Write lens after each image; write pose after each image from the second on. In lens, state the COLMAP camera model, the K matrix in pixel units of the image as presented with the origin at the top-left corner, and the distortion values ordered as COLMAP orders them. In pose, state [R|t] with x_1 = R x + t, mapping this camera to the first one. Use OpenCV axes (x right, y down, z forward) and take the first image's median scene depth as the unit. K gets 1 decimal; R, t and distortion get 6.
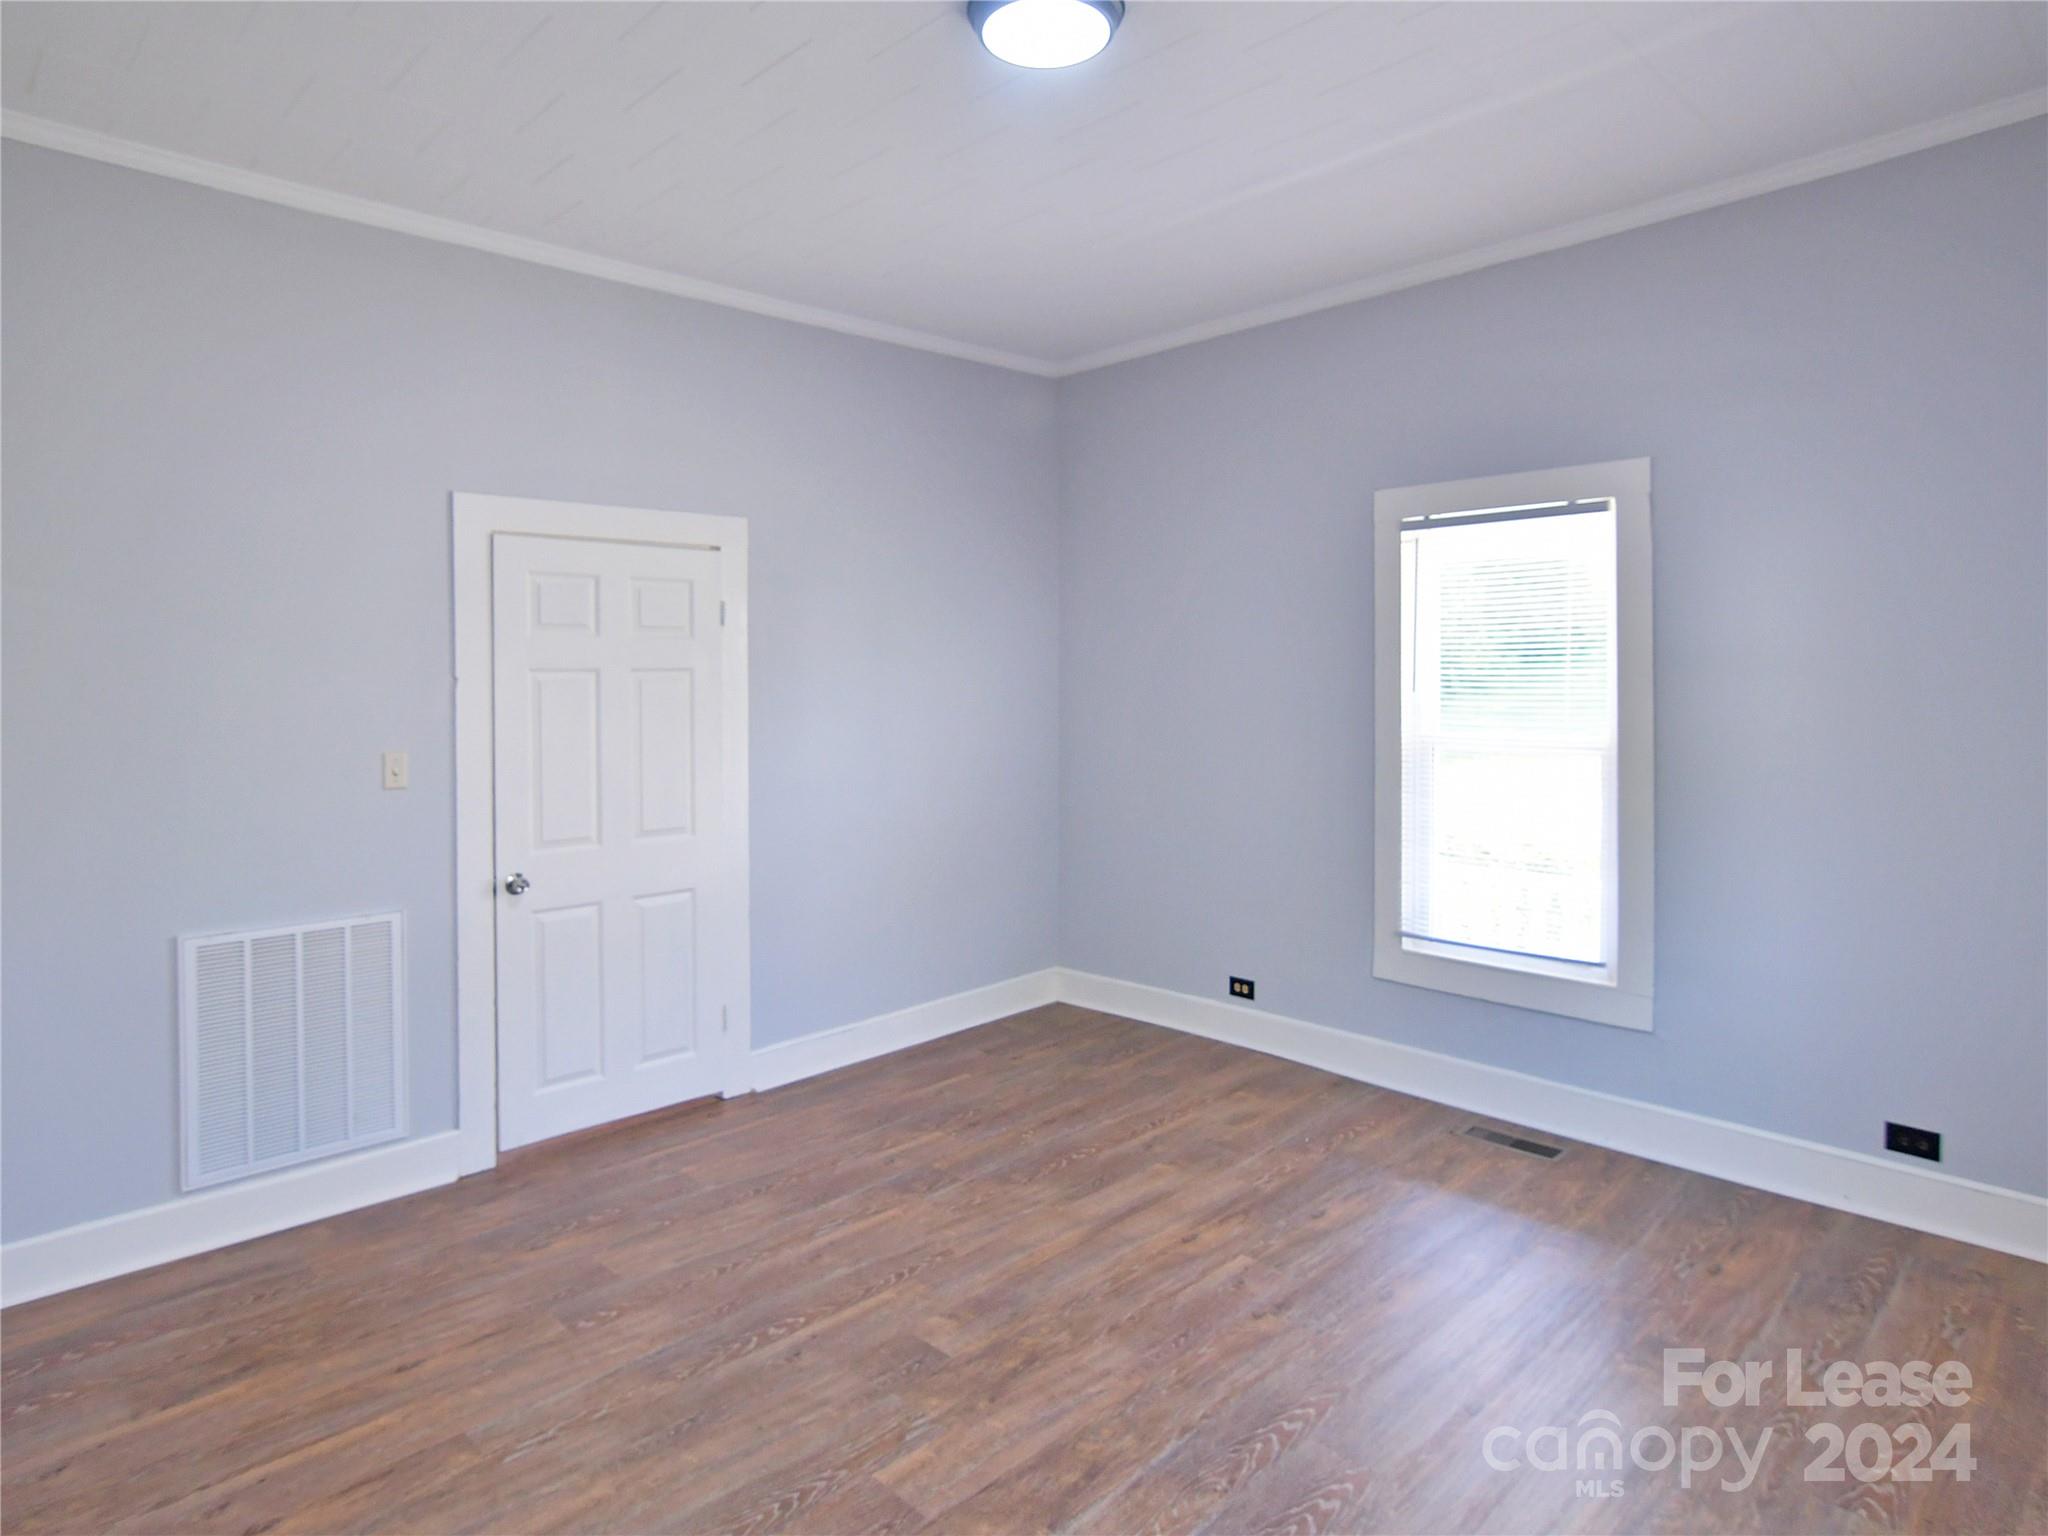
lens RADIAL K [[1248.4, 0, 1025.4], [0, 1248.4, 679.2], [0, 0, 1]] dist [-0.008290, 0.015020]
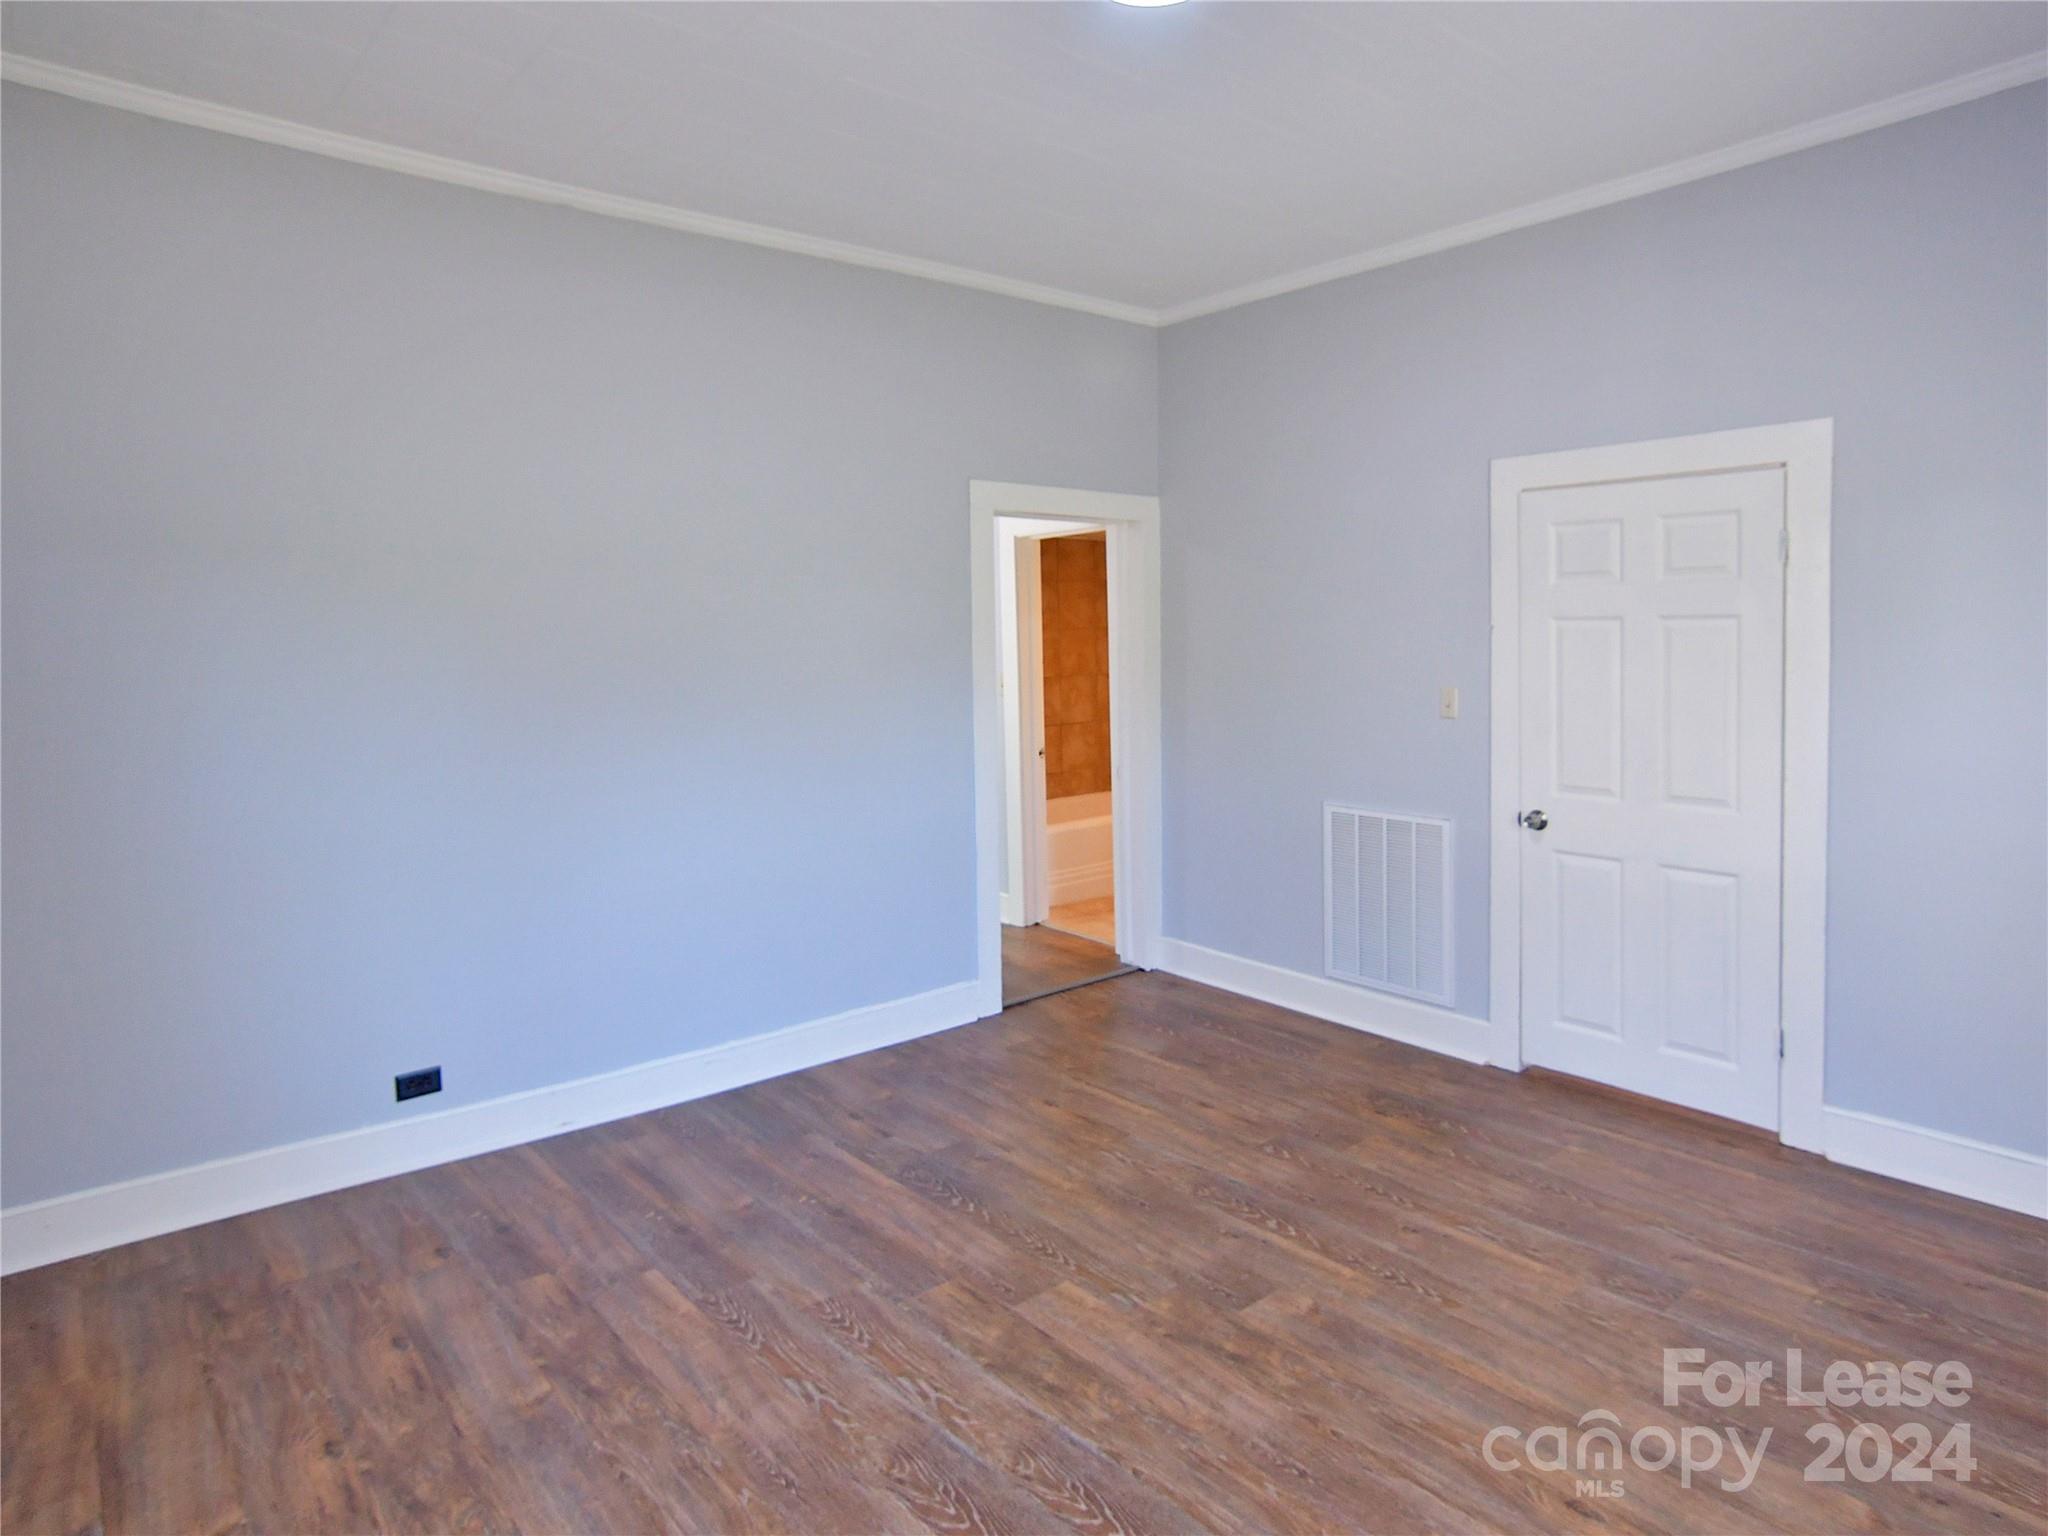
lens RADIAL K [[1212.4, 0, 1025.8], [0, 1212.4, 682.6], [0, 0, 1]] dist [-0.036058, 0.039451]
pose [[-0.079022, 0.057244, -0.995228, 0.799543], [0.009890, 0.998346, 0.056638, -0.018817], [0.996824, -0.005367, -0.079457, 0.813424]]
